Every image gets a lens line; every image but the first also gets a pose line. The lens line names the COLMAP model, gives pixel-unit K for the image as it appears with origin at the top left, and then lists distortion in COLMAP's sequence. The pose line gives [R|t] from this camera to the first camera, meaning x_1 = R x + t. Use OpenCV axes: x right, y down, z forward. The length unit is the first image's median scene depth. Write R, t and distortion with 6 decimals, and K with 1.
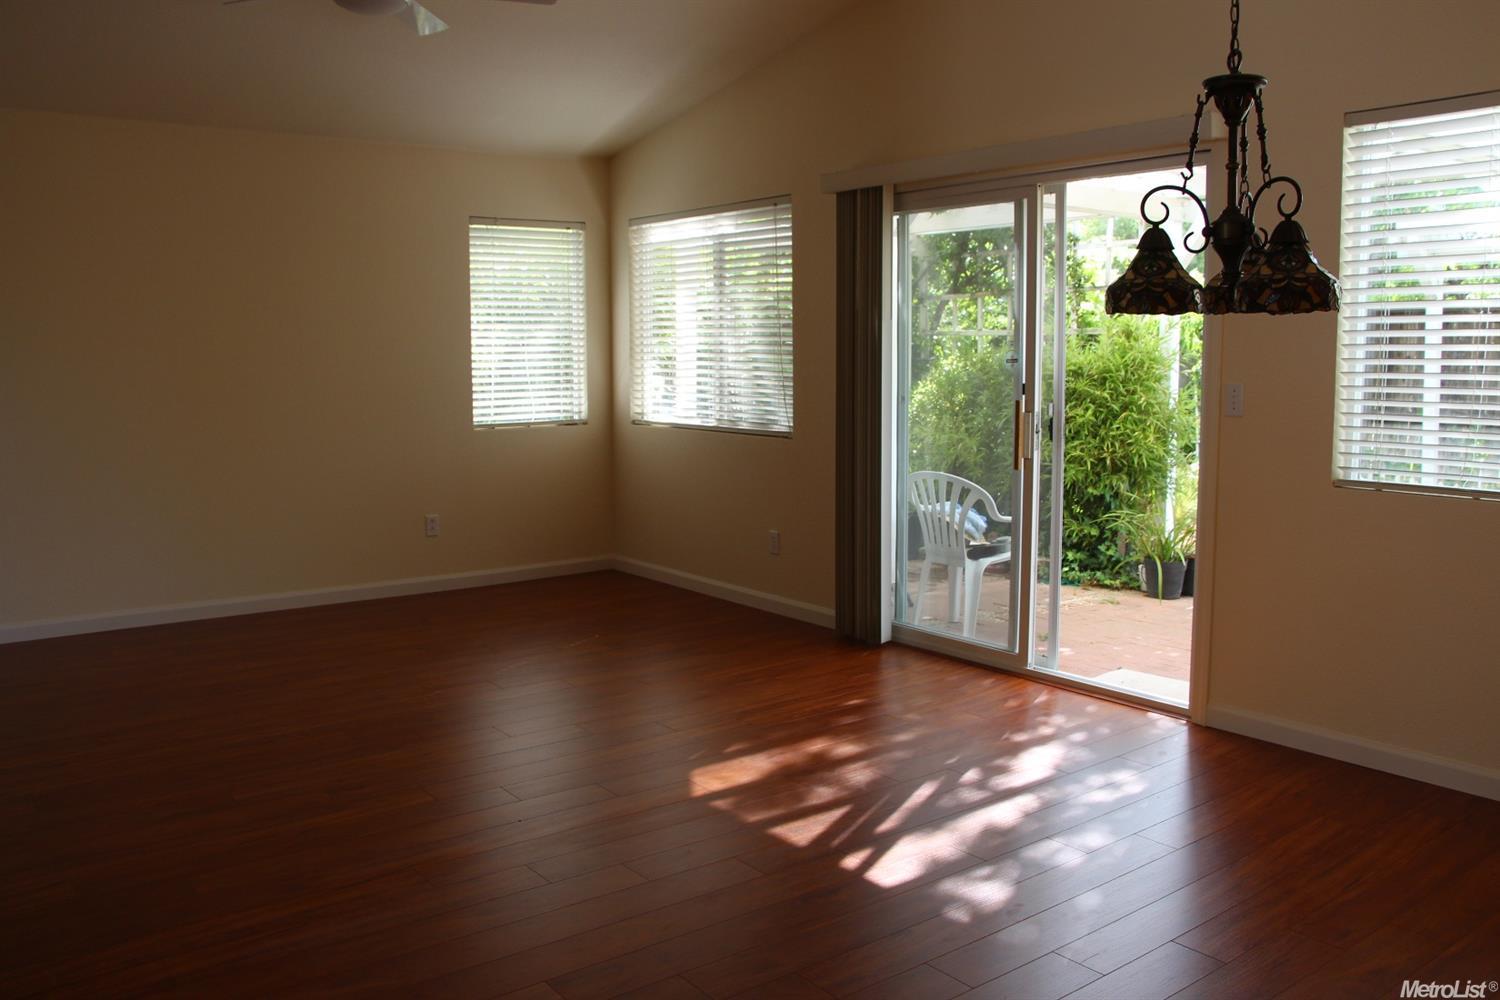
lens RADIAL K [[1265.6, 0, 751.4], [0, 1265.6, 457.7], [0, 0, 1]] dist [-0.225822, 0.265495]
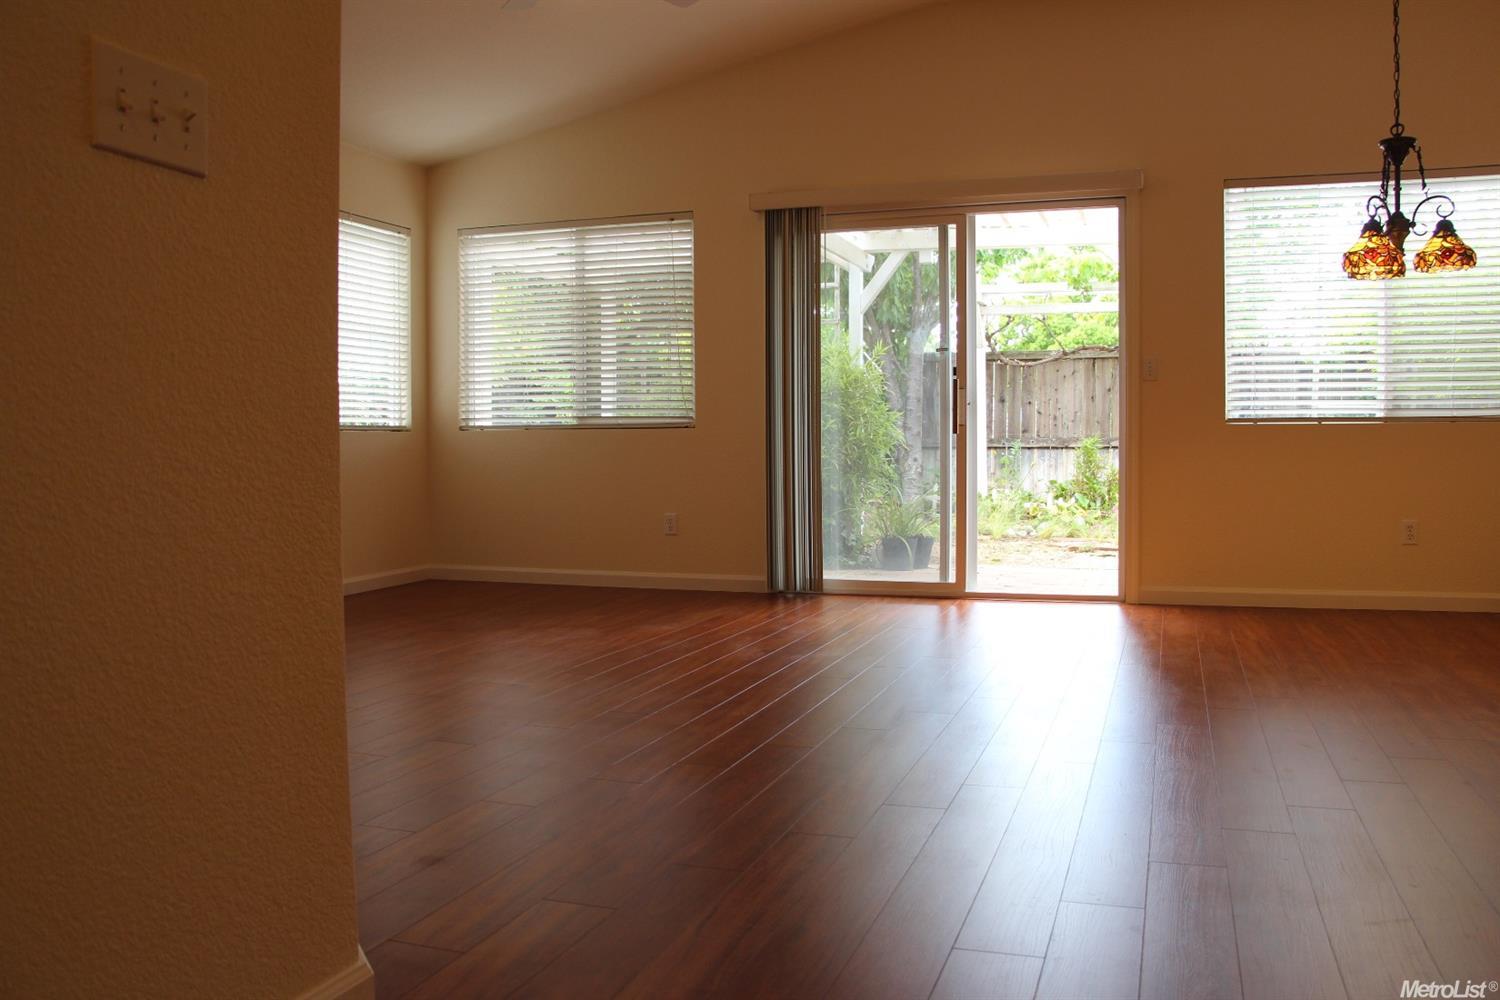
lens RADIAL K [[1265.6, 0, 751.4], [0, 1265.6, 457.7], [0, 0, 1]] dist [-0.225822, 0.265495]
pose [[0.818651, -0.008883, 0.574223, -0.516834], [0.055093, 0.996484, -0.063129, 0.077575], [-0.571643, 0.083316, 0.816261, 0.054256]]
